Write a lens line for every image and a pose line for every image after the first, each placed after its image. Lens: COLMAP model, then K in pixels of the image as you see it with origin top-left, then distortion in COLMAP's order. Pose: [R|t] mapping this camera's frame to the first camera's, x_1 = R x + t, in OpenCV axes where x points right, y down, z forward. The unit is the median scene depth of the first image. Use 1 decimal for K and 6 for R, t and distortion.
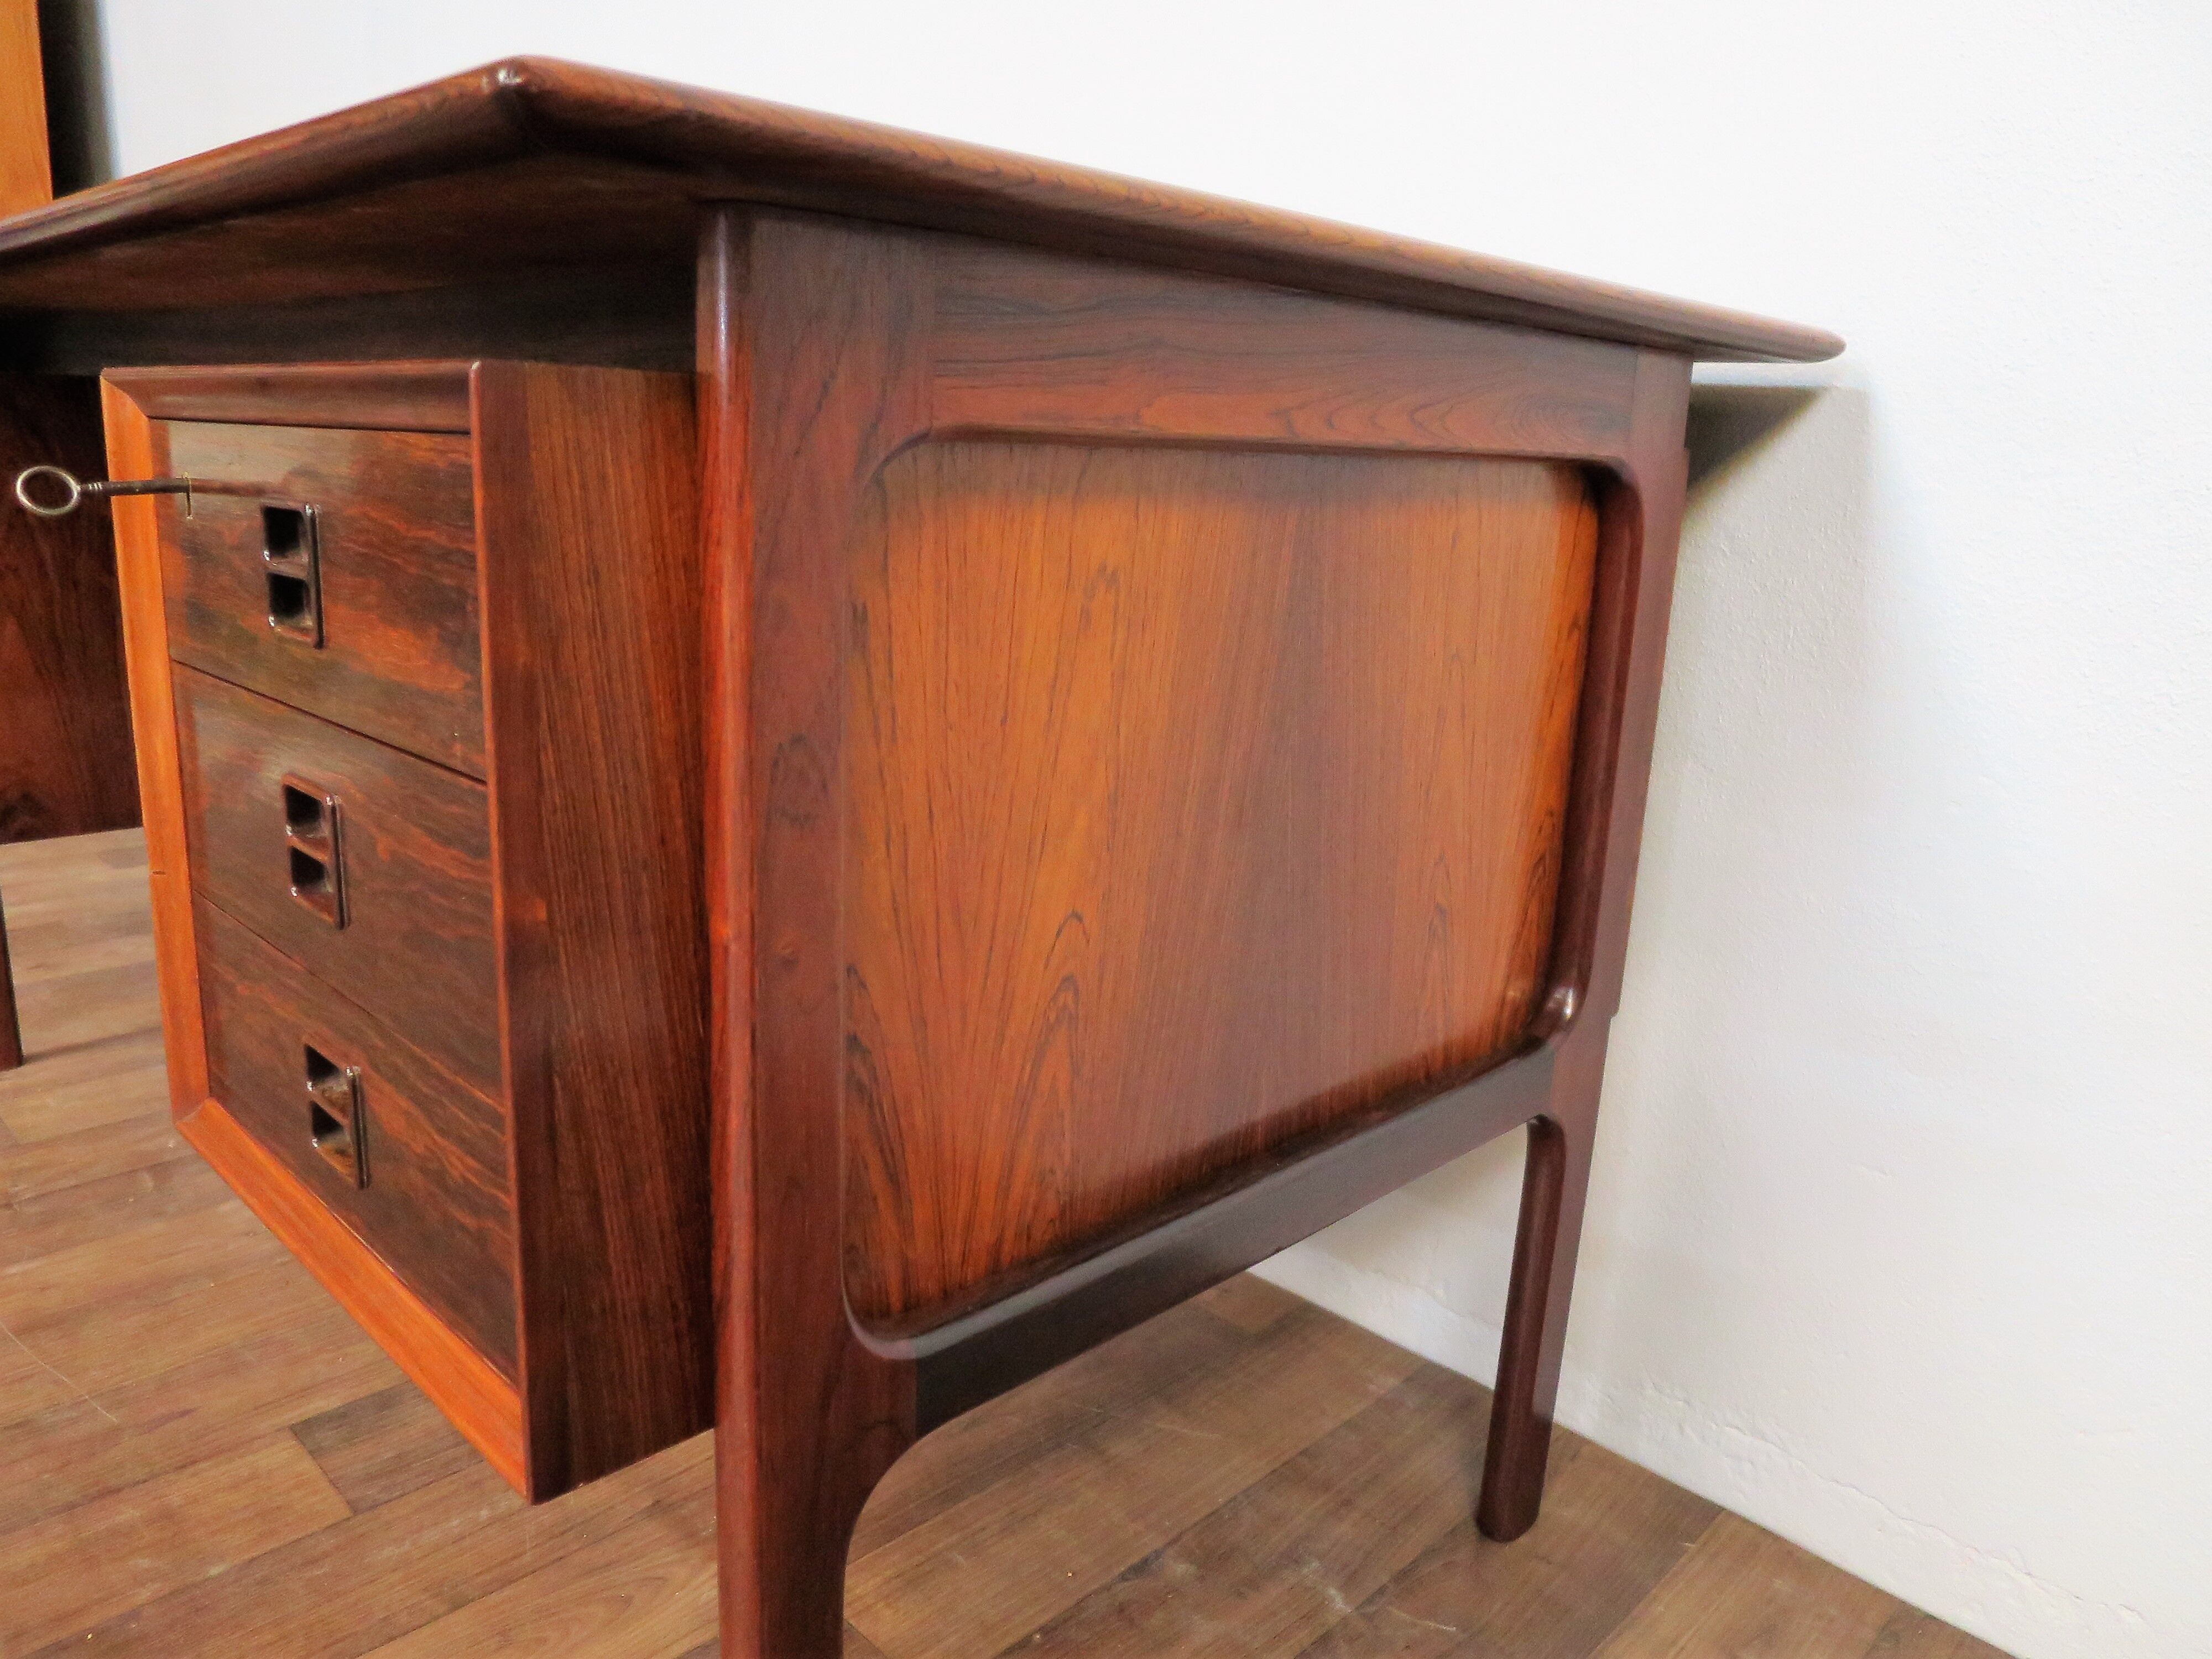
lens RADIAL K [[1600.4, 0, 1106.0], [0, 1600.4, 829.5], [0, 0, 1]] dist [-0.066213, 0.000565]
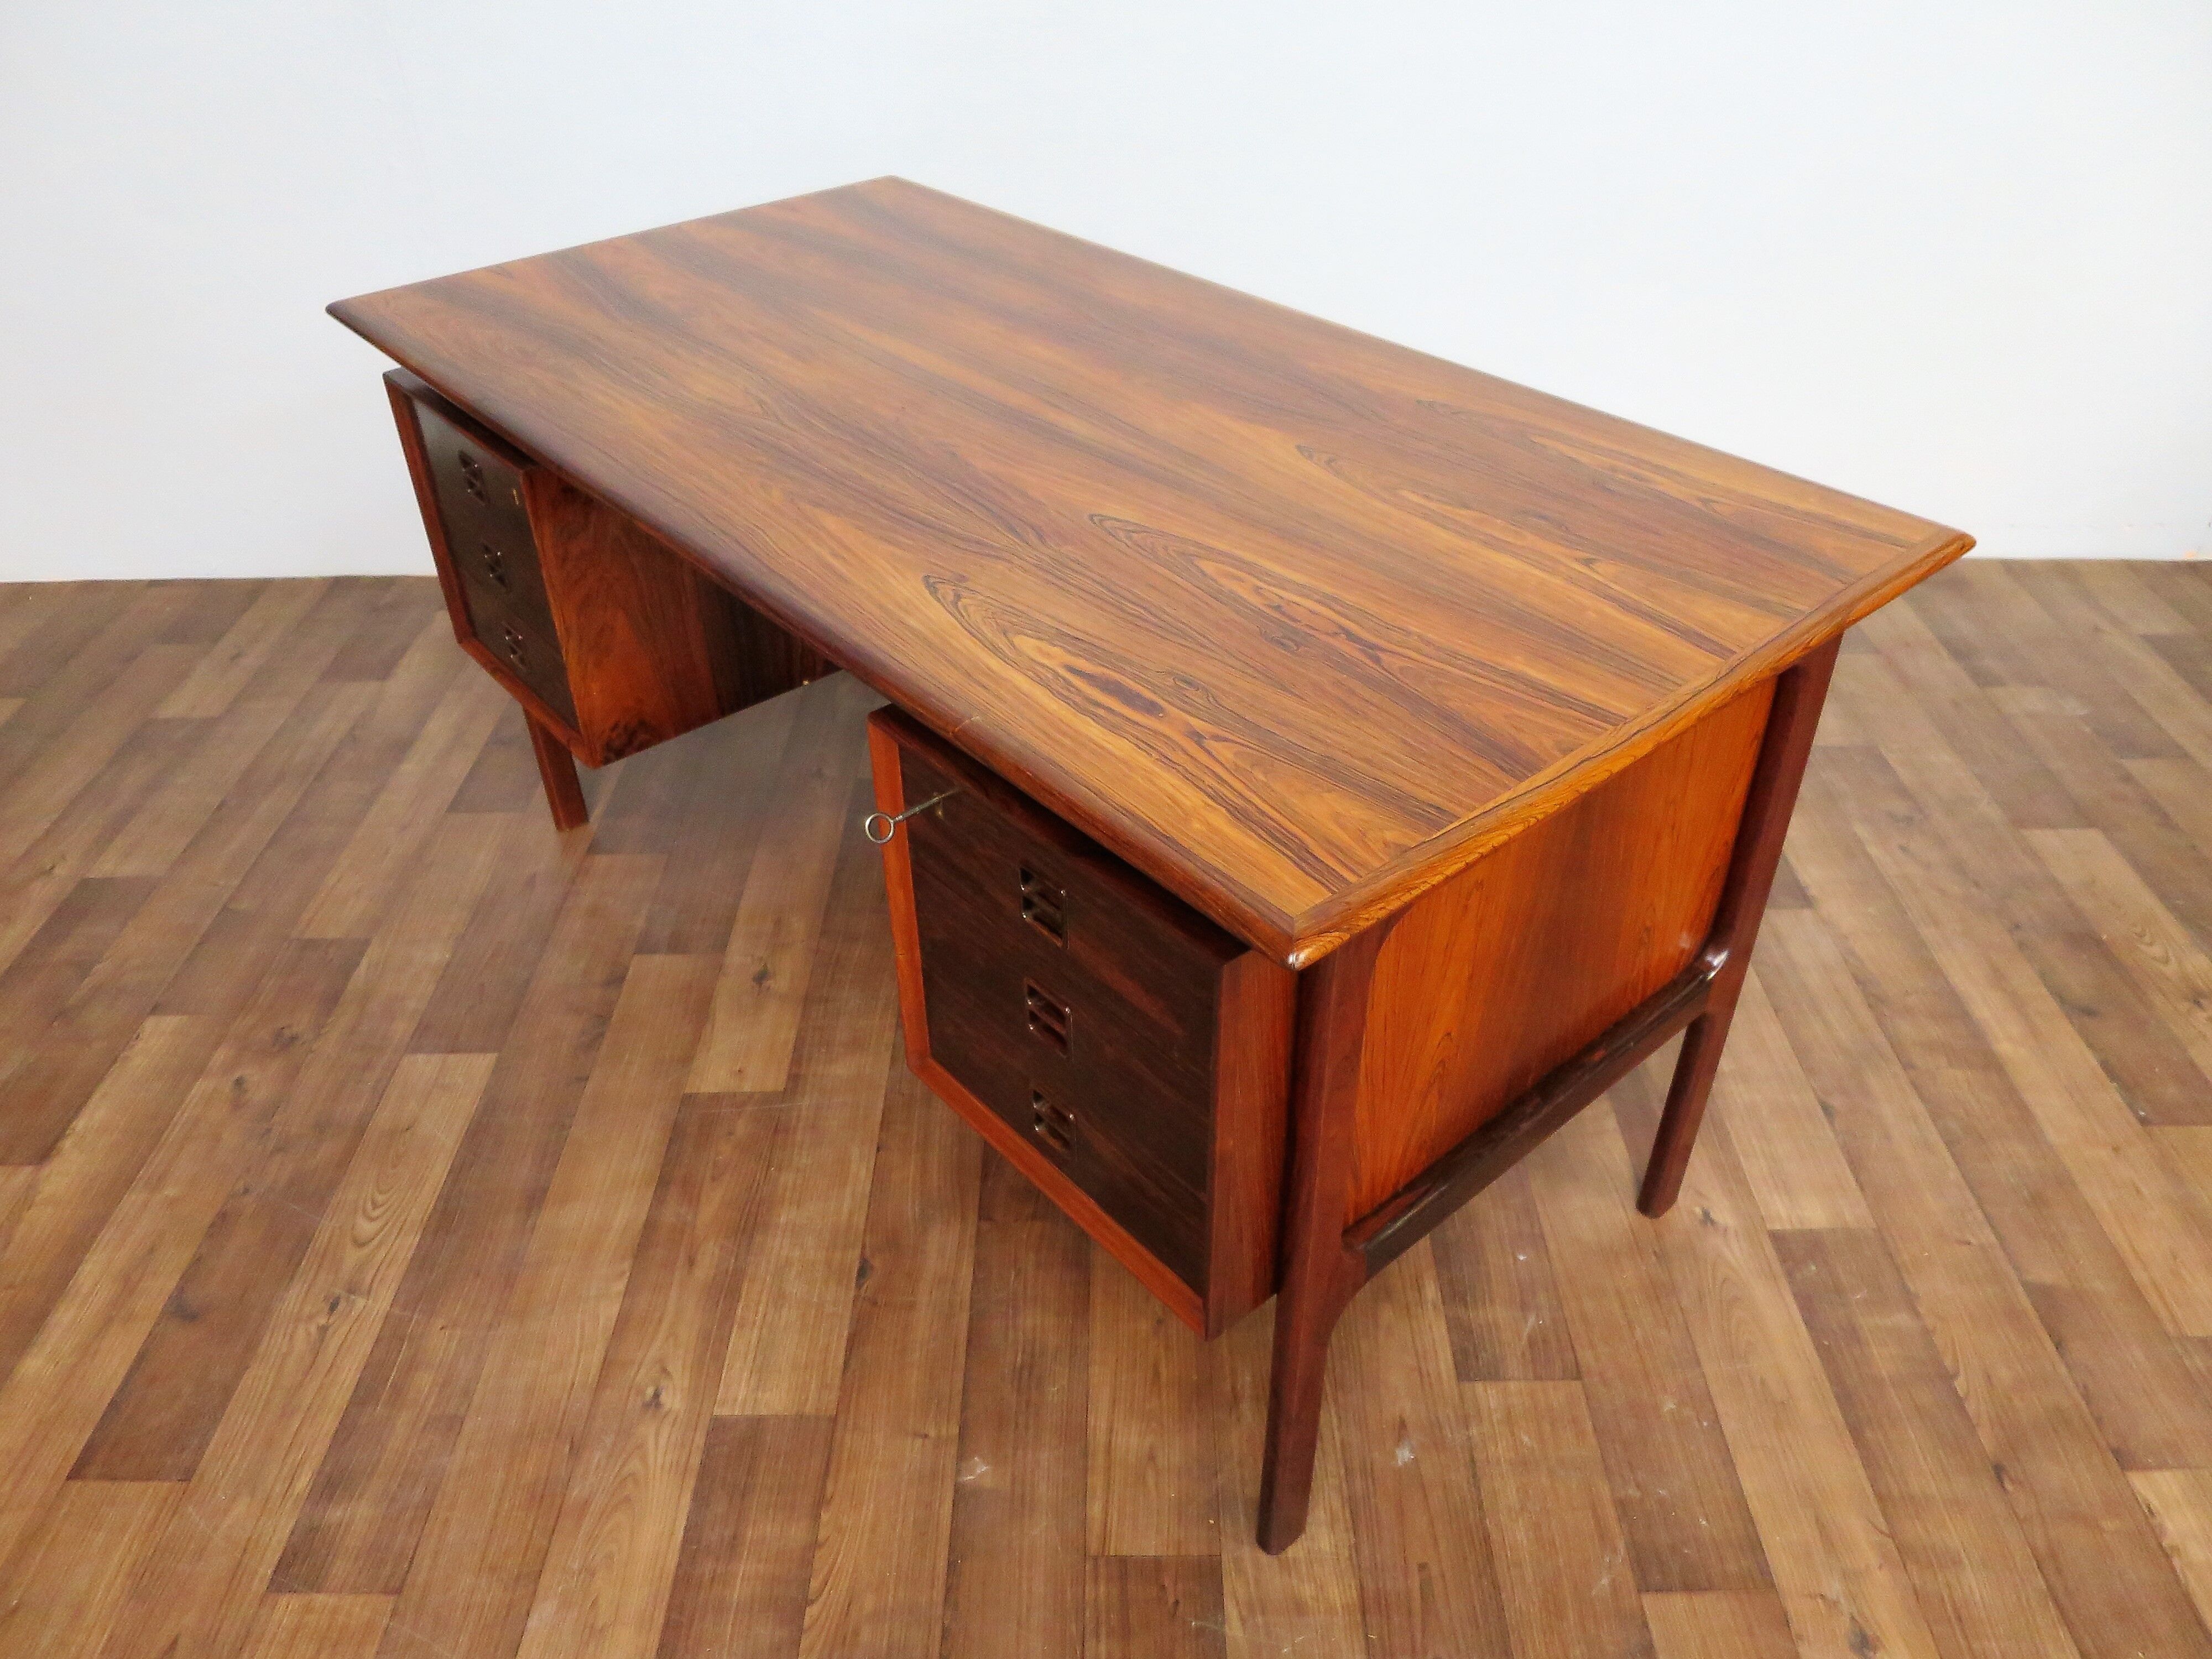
lens RADIAL K [[1600.4, 0, 1106.0], [0, 1600.4, 829.5], [0, 0, 1]] dist [-0.066213, 0.000565]
pose [[0.994882, 0.002060, -0.101020, -0.226853], [0.036978, 0.923010, 0.382994, -0.885182], [0.094031, -0.384770, 0.918210, -0.641944]]
